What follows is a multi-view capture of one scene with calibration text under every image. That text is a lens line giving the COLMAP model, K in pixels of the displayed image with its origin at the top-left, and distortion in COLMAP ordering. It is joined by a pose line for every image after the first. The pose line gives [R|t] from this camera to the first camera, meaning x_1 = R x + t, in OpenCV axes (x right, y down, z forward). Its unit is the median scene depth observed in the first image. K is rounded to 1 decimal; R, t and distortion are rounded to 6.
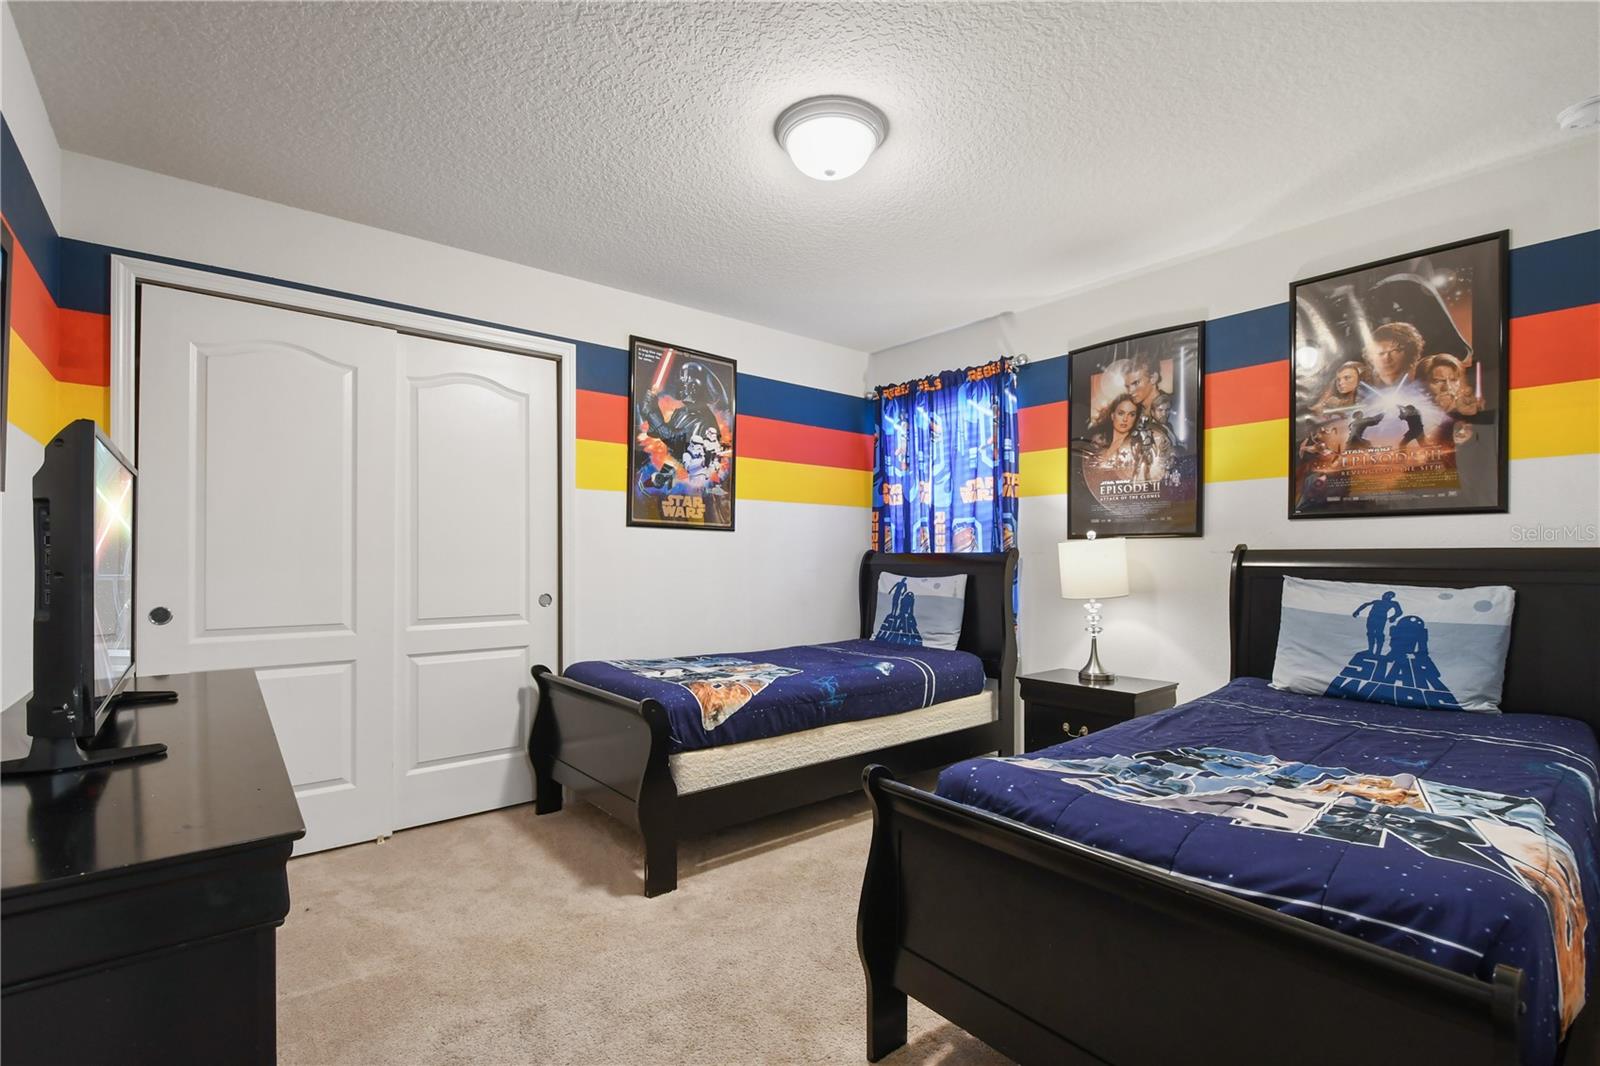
lens RADIAL K [[710.4, 0, 810.4], [0, 710.4, 547.5], [0, 0, 1]] dist [0.017737, -0.000016]
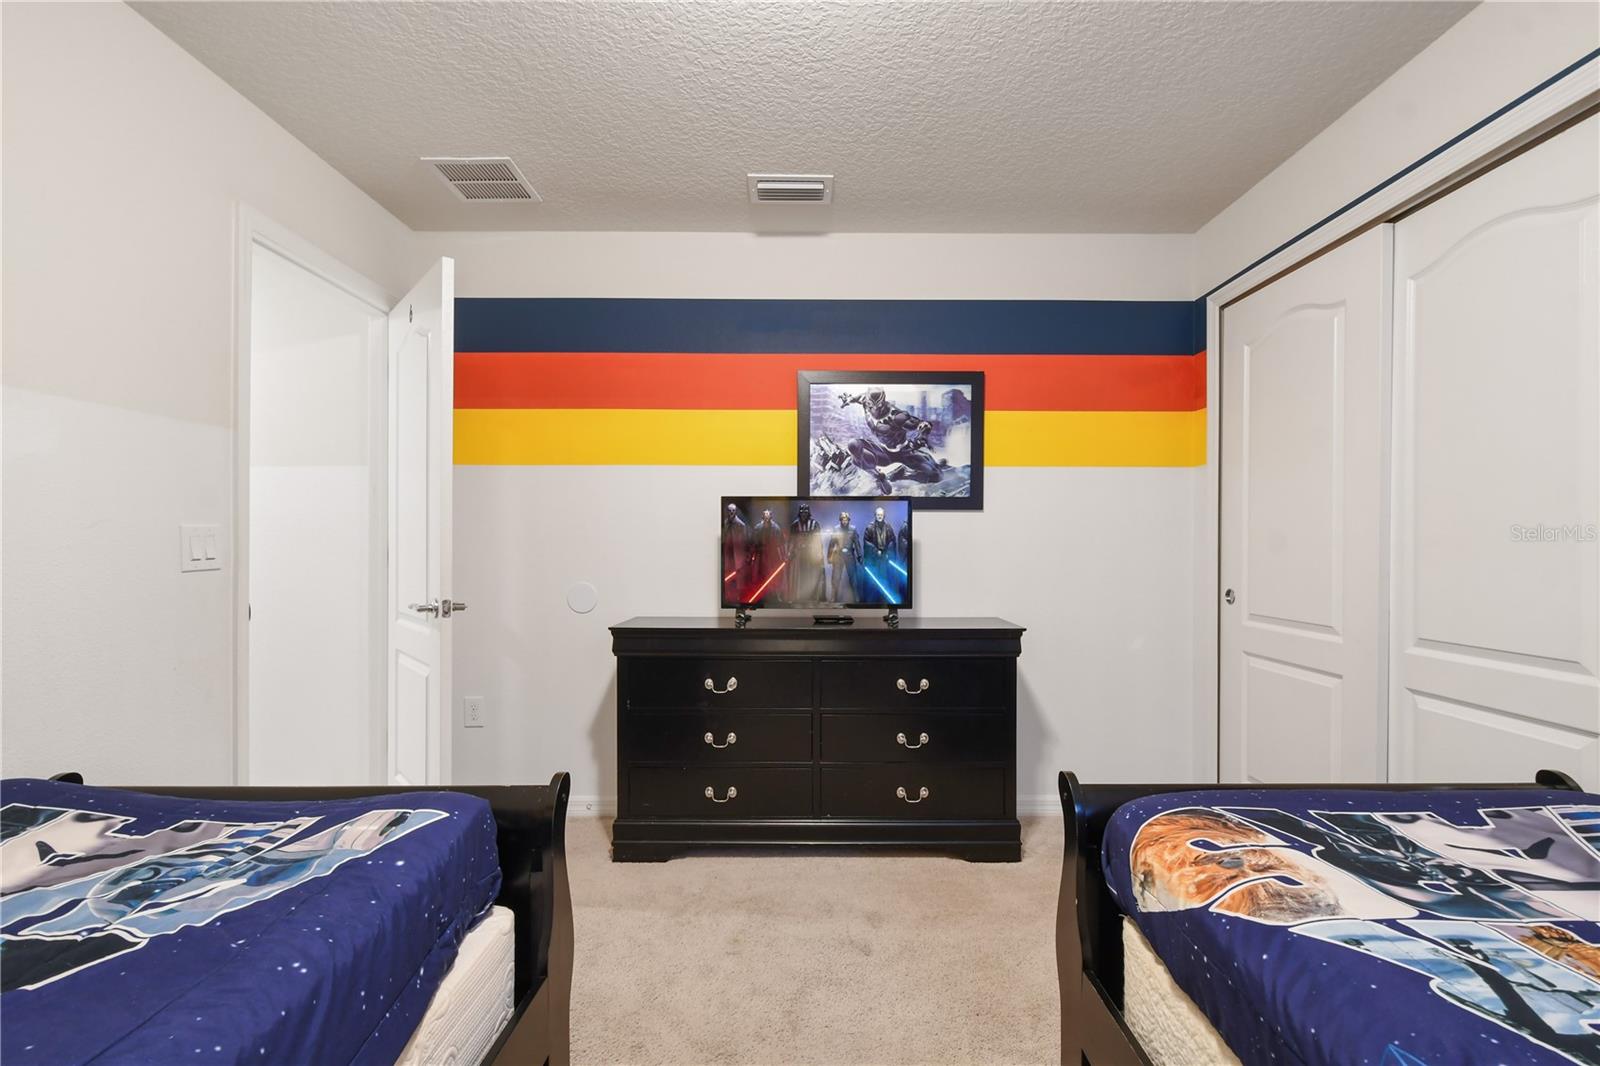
lens RADIAL K [[710.4, 0, 810.4], [0, 710.4, 547.5], [0, 0, 1]] dist [0.017737, -0.000016]
pose [[-0.630955, 0.005995, -0.775796, 0.342532], [0.015310, 0.999872, -0.004725, 0.011669], [0.775668, -0.014859, -0.630966, 1.052776]]
